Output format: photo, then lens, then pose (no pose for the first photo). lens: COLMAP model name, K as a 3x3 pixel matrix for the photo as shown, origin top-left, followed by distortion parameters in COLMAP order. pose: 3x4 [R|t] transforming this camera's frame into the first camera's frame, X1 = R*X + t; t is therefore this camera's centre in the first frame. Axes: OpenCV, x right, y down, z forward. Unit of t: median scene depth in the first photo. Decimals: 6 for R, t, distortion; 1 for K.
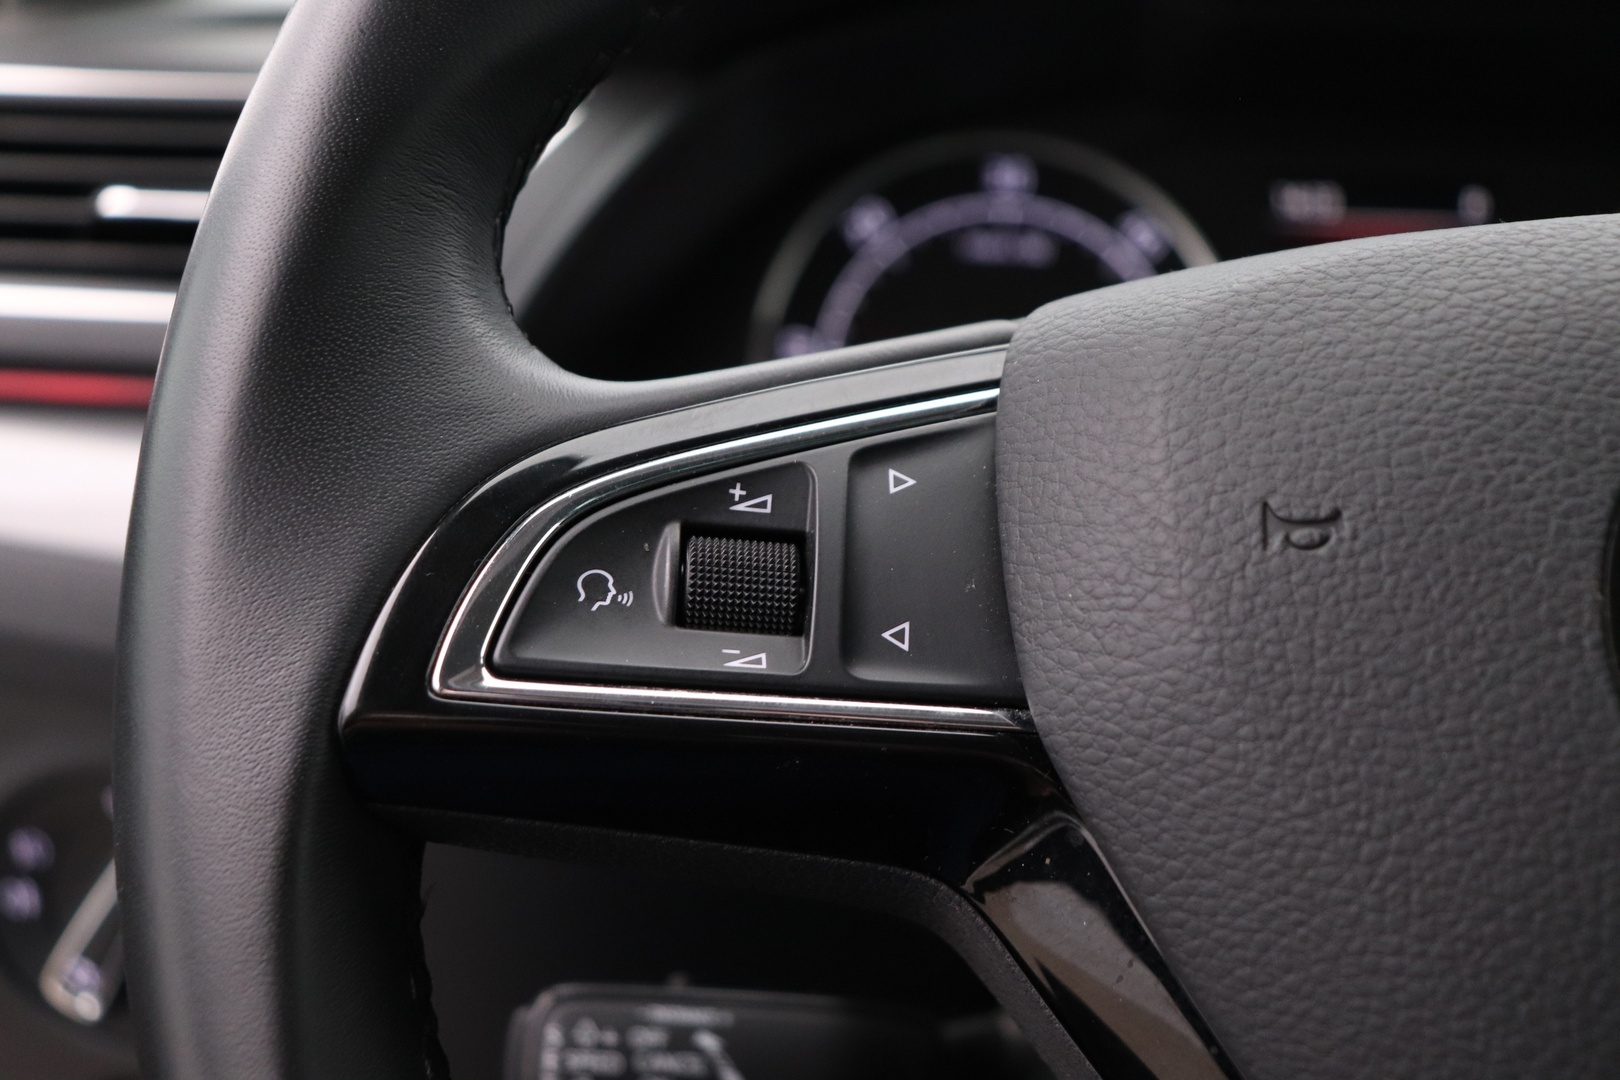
lens RADIAL K [[2343.2, 0, 810.0], [0, 2343.2, 540.0], [0, 0, 1]] dist [-0.036649, 0.078595]
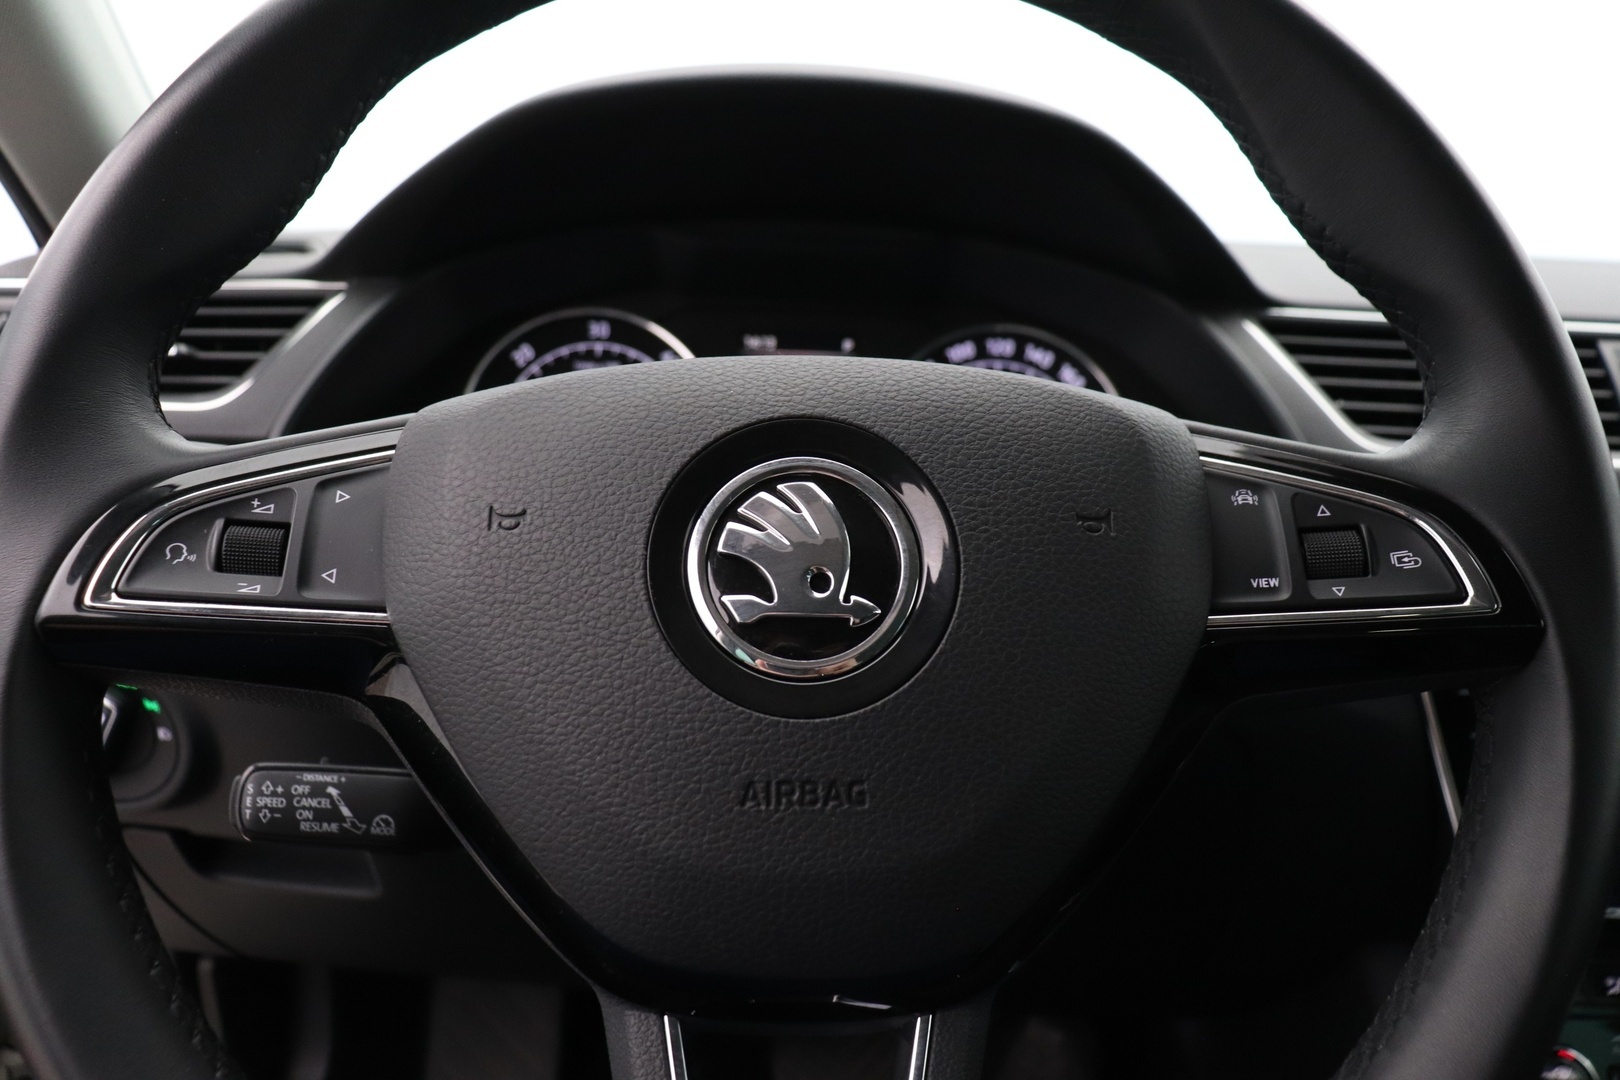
lens RADIAL K [[1344.3, 0, 799.8], [0, 1344.3, 524.4], [0, 0, 1]] dist [-0.189702, 0.190459]
pose [[0.995900, -0.007642, 0.090133, 0.355981], [0.007839, 0.999968, -0.001828, 0.003431], [-0.090116, 0.002527, 0.995928, -0.140685]]
